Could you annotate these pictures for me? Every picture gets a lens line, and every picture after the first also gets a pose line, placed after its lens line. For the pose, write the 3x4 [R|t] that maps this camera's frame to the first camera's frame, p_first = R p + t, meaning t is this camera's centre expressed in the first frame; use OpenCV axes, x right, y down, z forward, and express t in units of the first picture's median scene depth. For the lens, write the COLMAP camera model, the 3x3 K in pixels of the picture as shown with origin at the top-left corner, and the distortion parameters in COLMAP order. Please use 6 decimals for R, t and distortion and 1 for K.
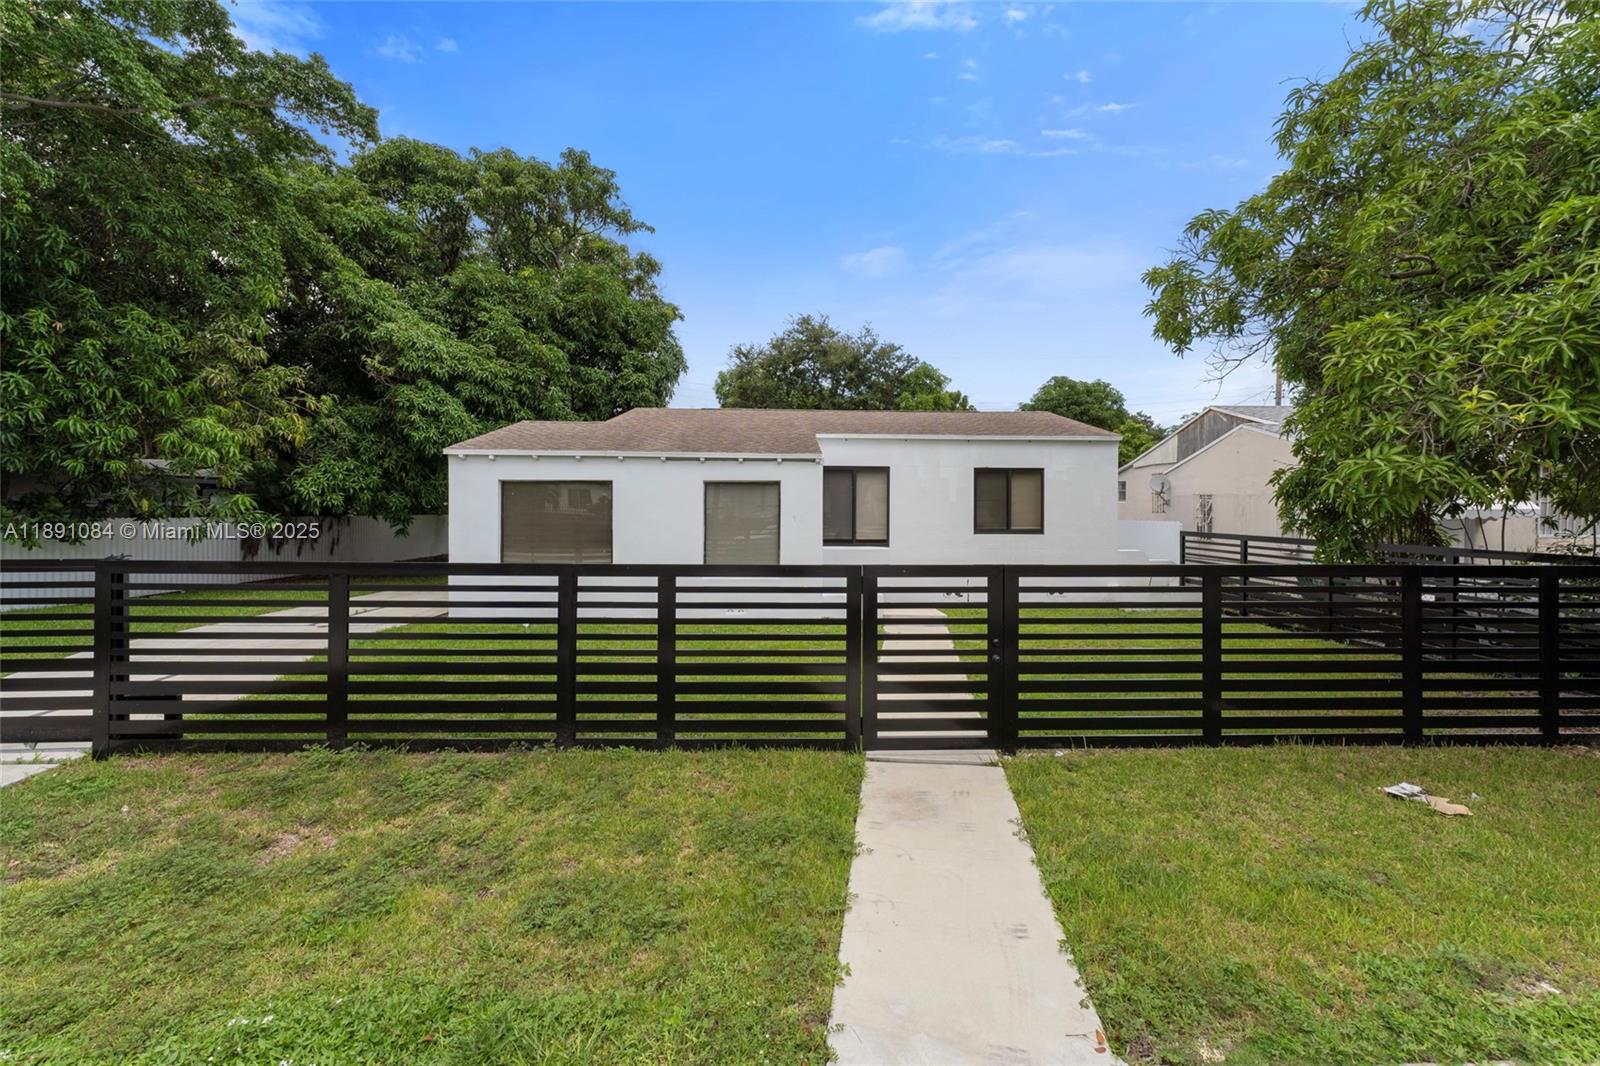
lens RADIAL K [[676.4, 0, 809.5], [0, 676.4, 507.5], [0, 0, 1]] dist [0.001183, 0.000150]
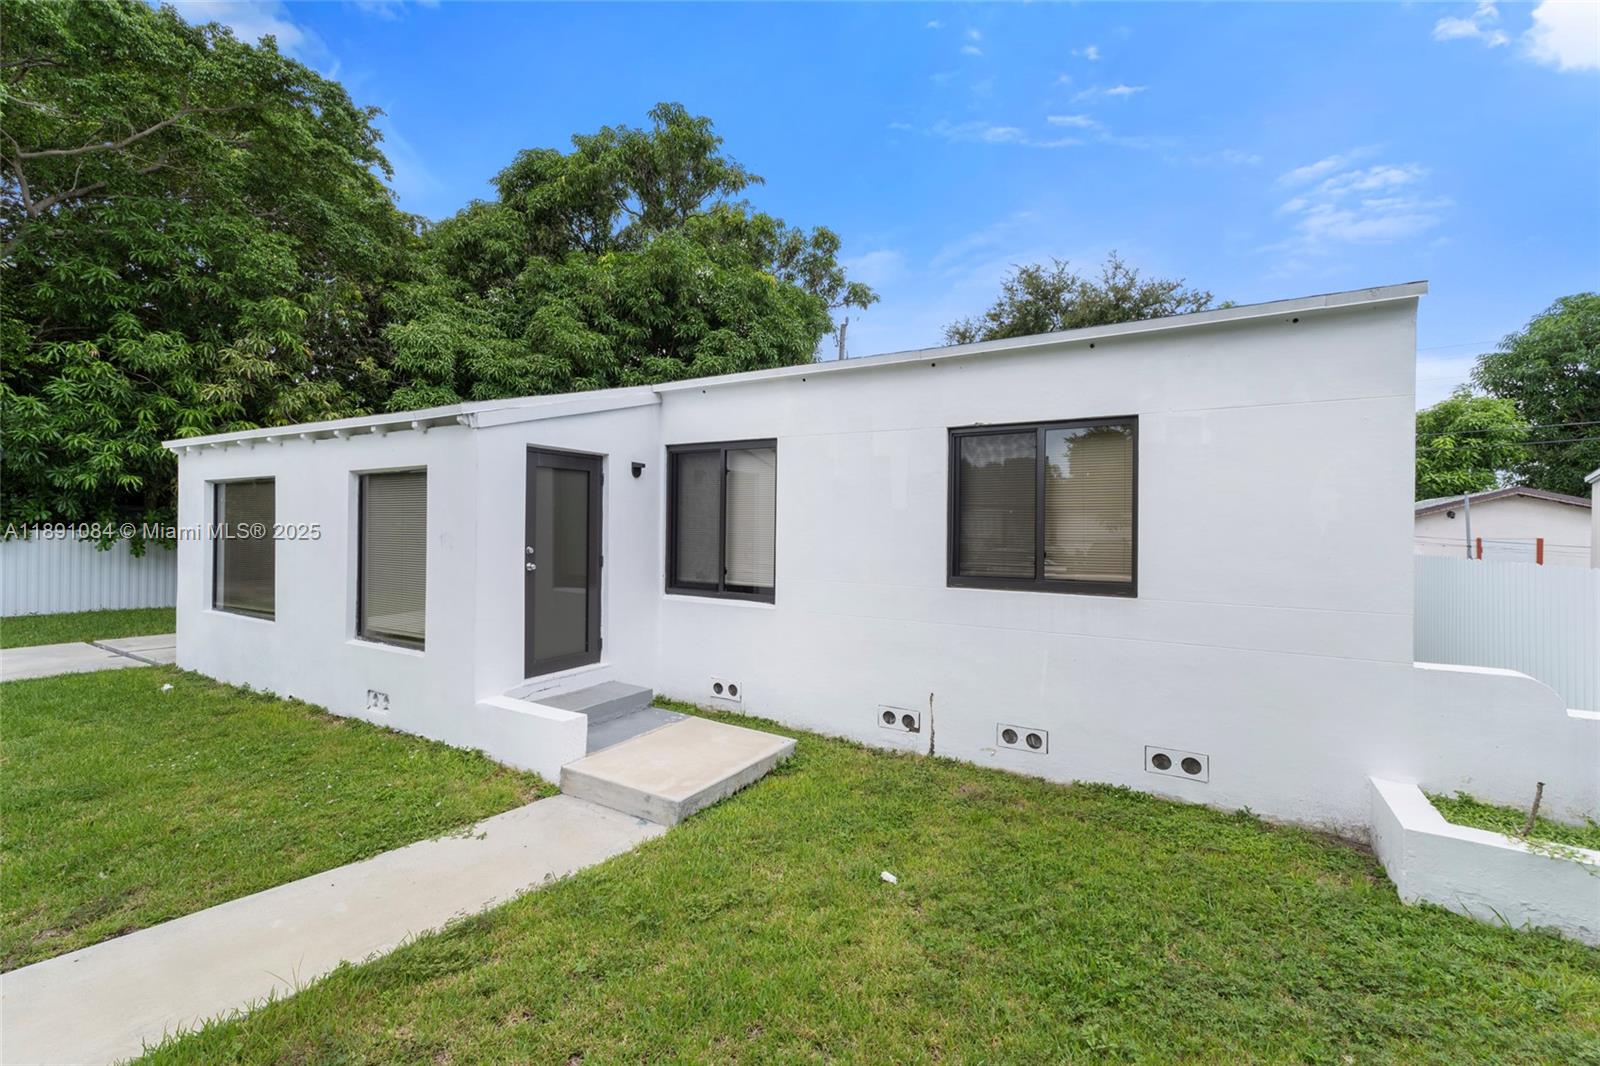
lens RADIAL K [[659.1, 0, 805.1], [0, 659.1, 534.9], [0, 0, 1]] dist [0.000615, 0.000139]
pose [[0.843182, 0.012825, -0.537476, 0.293122], [-0.010617, 0.999918, 0.007203, 0.004339], [0.537524, -0.000367, 0.843248, 0.460743]]
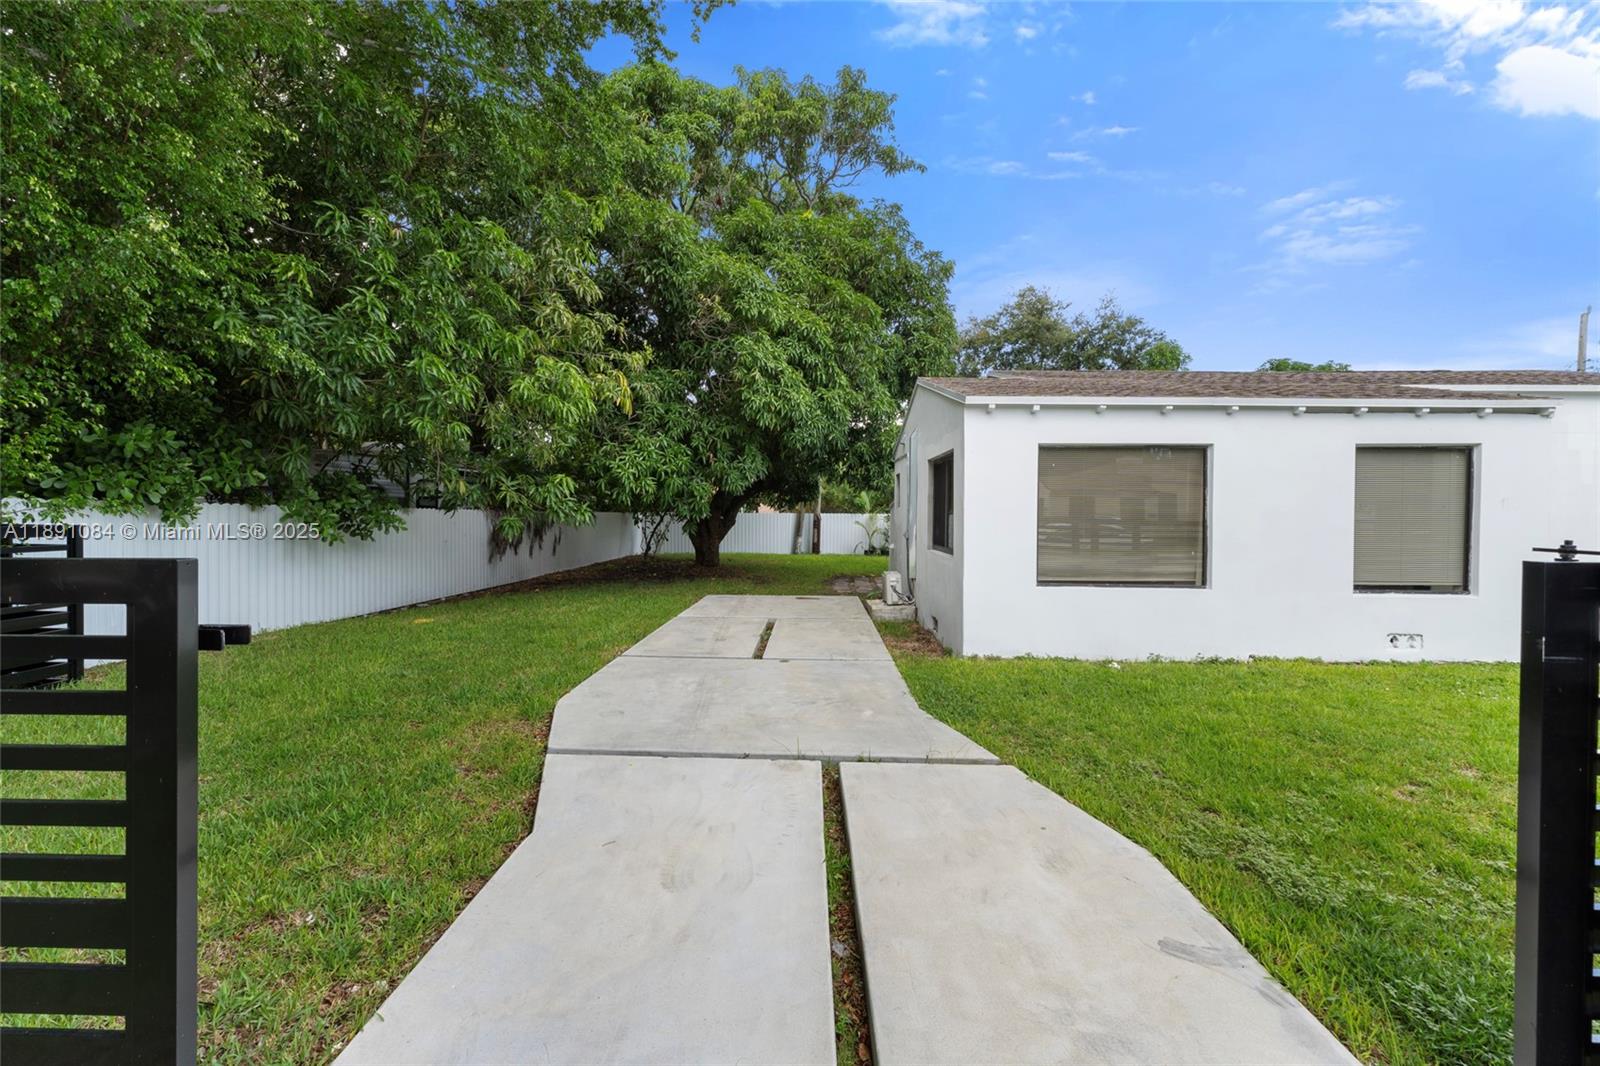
lens RADIAL K [[663.0, 0, 801.8], [0, 663.0, 525.7], [0, 0, 1]] dist [0.002164, 0.000242]
pose [[0.997141, 0.005665, -0.075351, -0.399359], [-0.004165, 0.999790, 0.020052, 0.017535], [0.075449, -0.019681, 0.996955, 0.204177]]
